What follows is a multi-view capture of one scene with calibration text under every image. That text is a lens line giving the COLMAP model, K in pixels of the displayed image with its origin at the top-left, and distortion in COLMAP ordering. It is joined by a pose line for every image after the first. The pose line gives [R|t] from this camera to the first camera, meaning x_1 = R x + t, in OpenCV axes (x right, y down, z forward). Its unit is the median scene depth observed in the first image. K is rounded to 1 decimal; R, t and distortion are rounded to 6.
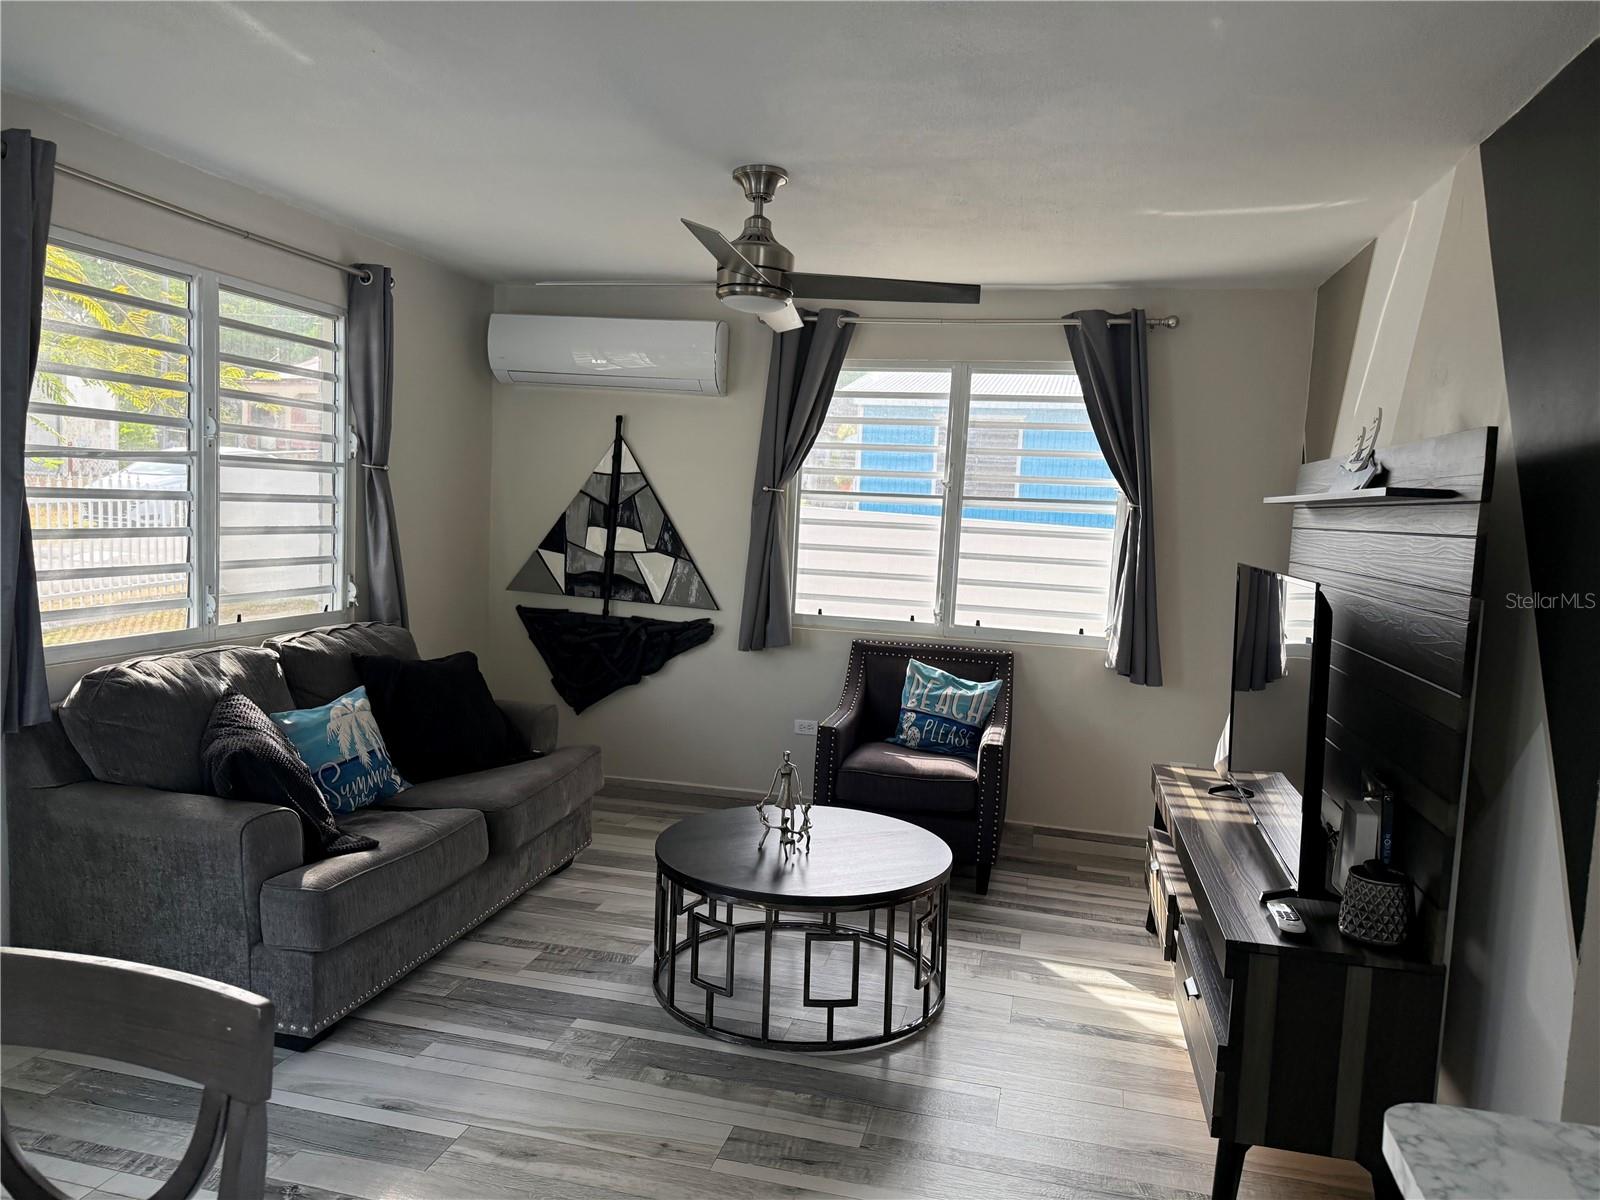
lens RADIAL K [[1118.1, 0, 799.3], [0, 1118.1, 603.4], [0, 0, 1]] dist [0.055263, -0.075293]
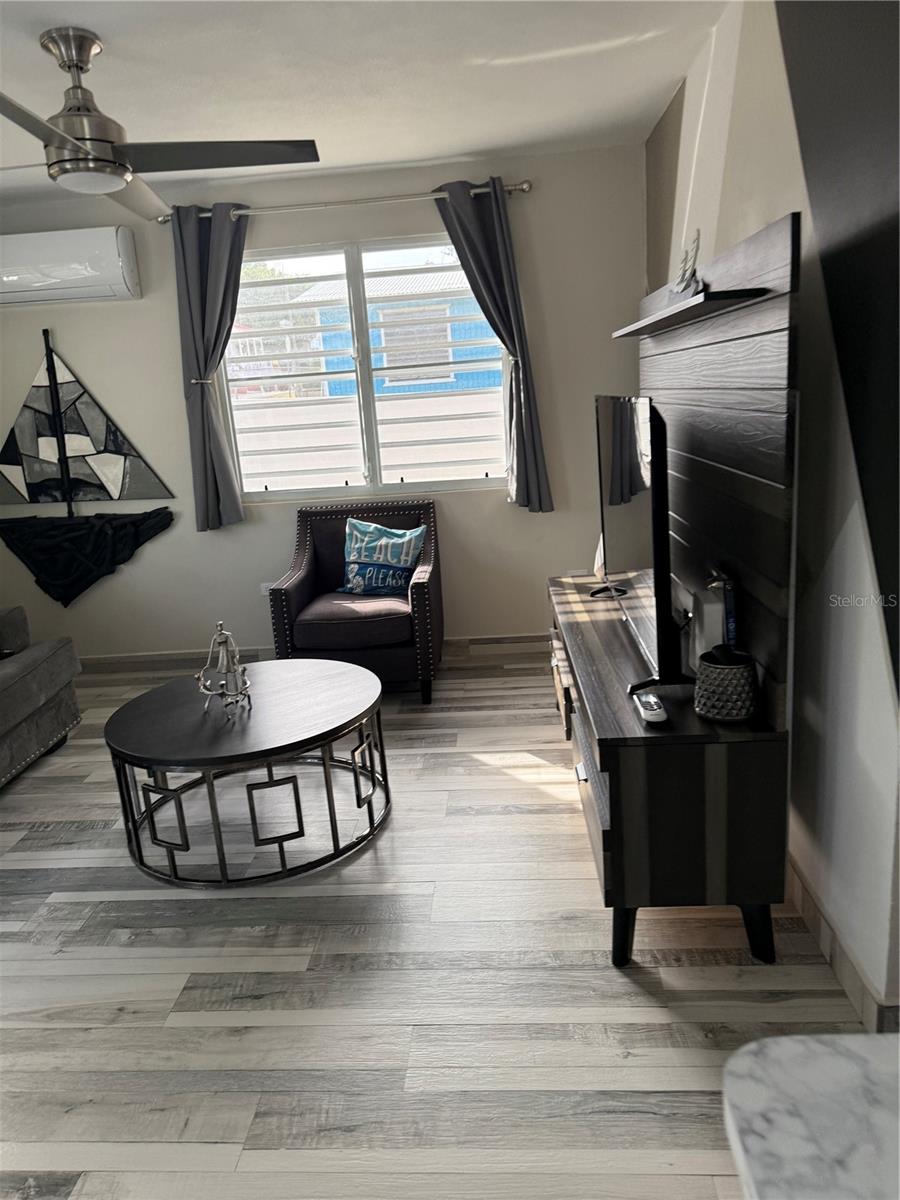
lens RADIAL K [[838.5, 0, 445.9], [0, 838.5, 609.6], [0, 0, 1]] dist [0.055263, -0.075293]
pose [[0.978381, -0.156391, 0.135326, 0.070907], [0.132738, 0.976638, 0.168994, 0.009535], [-0.158594, -0.147378, 0.976283, 0.122780]]
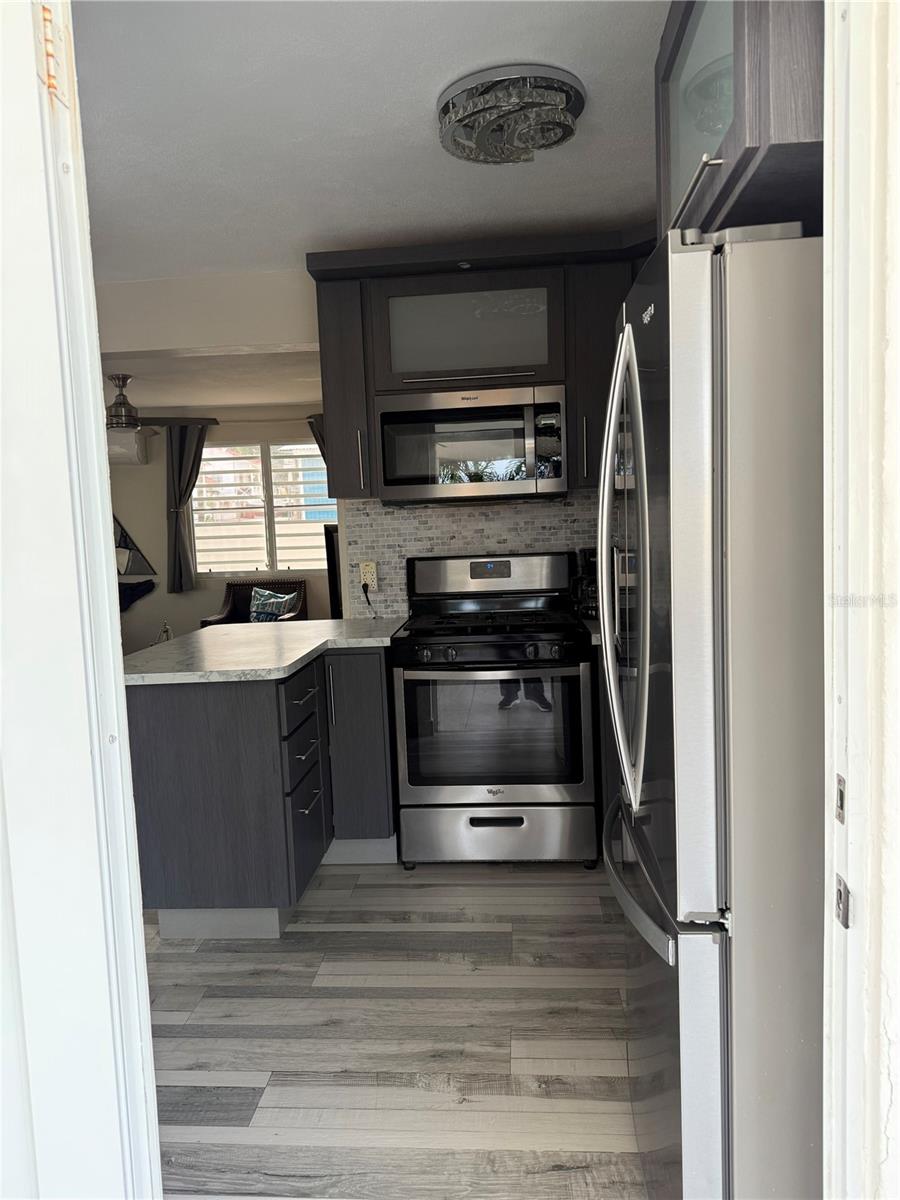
lens RADIAL K [[838.5, 0, 460.8], [0, 838.5, 605.9], [0, 0, 1]] dist [0.055263, -0.075293]
pose [[0.980585, -0.102243, 0.167331, 0.220715], [0.100568, 0.994759, 0.018477, 0.097060], [-0.168343, -0.001290, 0.985728, -0.606379]]
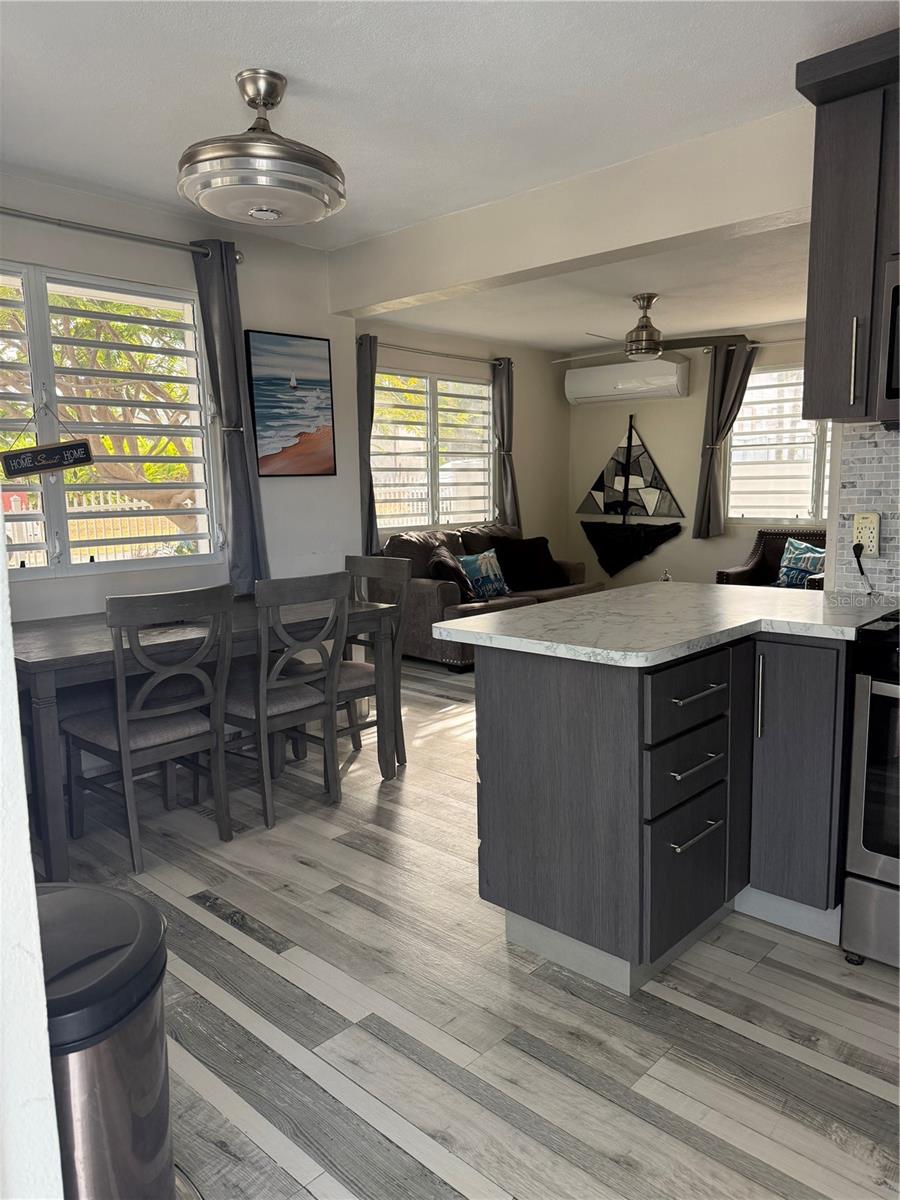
lens RADIAL K [[838.5, 0, 436.6], [0, 838.5, 617.0], [0, 0, 1]] dist [0.055263, -0.075293]
pose [[0.862184, 0.016173, -0.506338, 0.309948], [0.014428, 0.998301, 0.056455, 0.094318], [0.506390, -0.055980, 0.860485, -0.437638]]
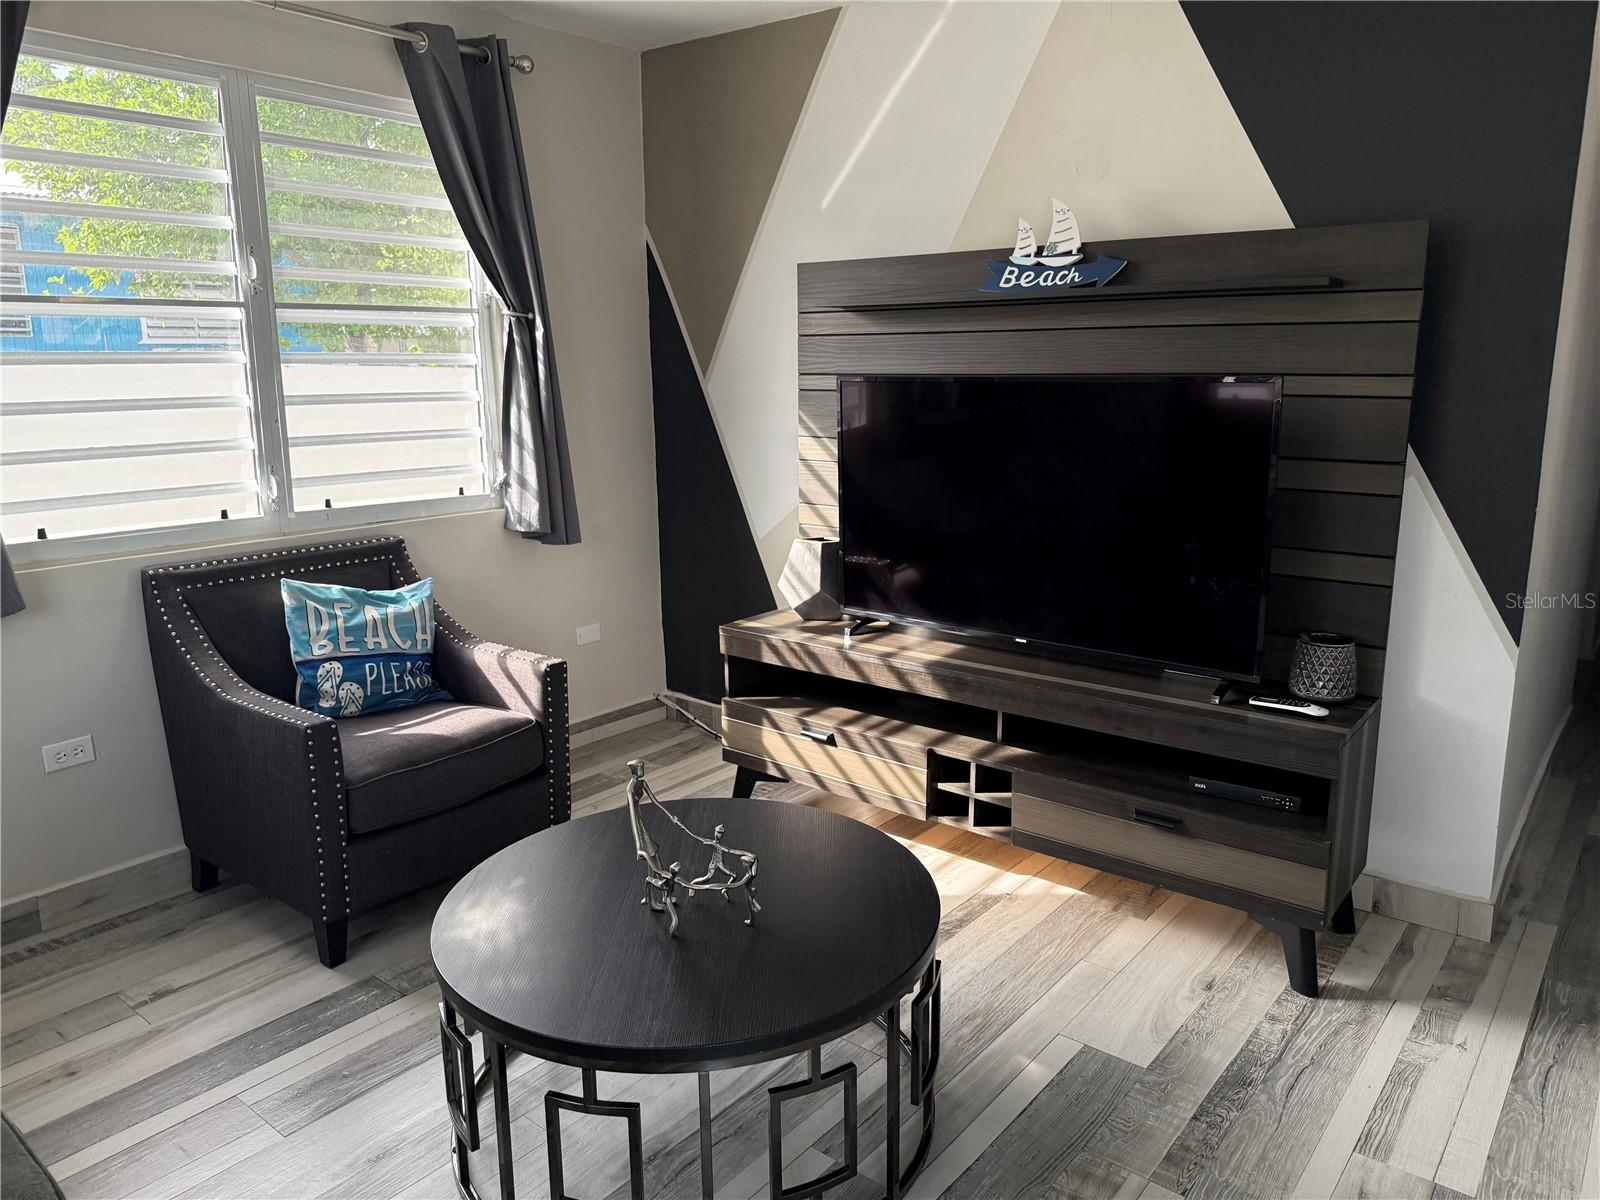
lens RADIAL K [[1118.1, 0, 812.8], [0, 1118.1, 586.4], [0, 0, 1]] dist [0.055263, -0.075293]
pose [[0.410759, -0.227963, 0.882785, -0.337835], [0.102857, 0.973643, 0.203566, -0.042928], [-0.905923, 0.007184, 0.423381, 0.506278]]
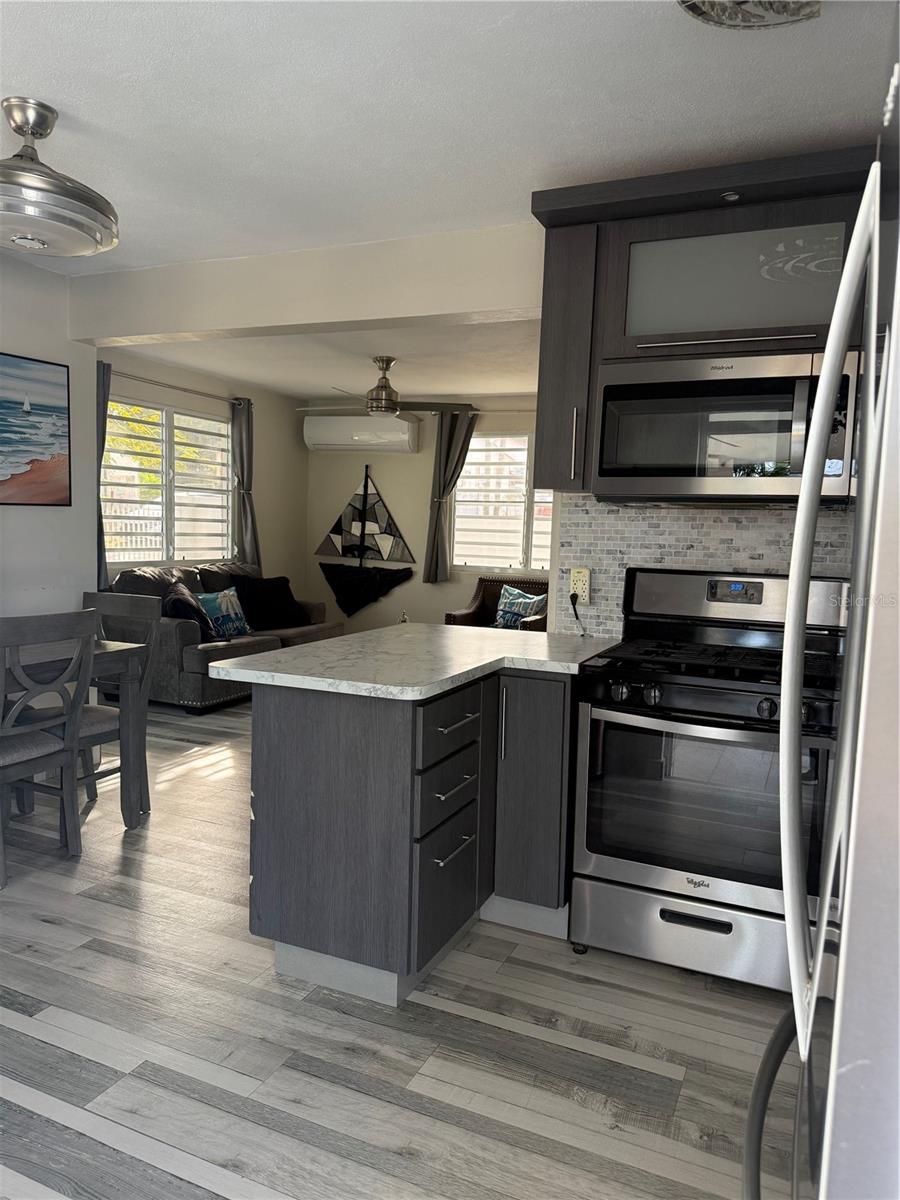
lens RADIAL K [[838.5, 0, 451.9], [0, 838.5, 612.1], [0, 0, 1]] dist [0.055263, -0.075293]
pose [[0.982712, 0.003795, -0.185103, 0.294006], [-0.002680, 0.999977, 0.006276, 0.092332], [0.185123, -0.005671, 0.982699, -0.481462]]
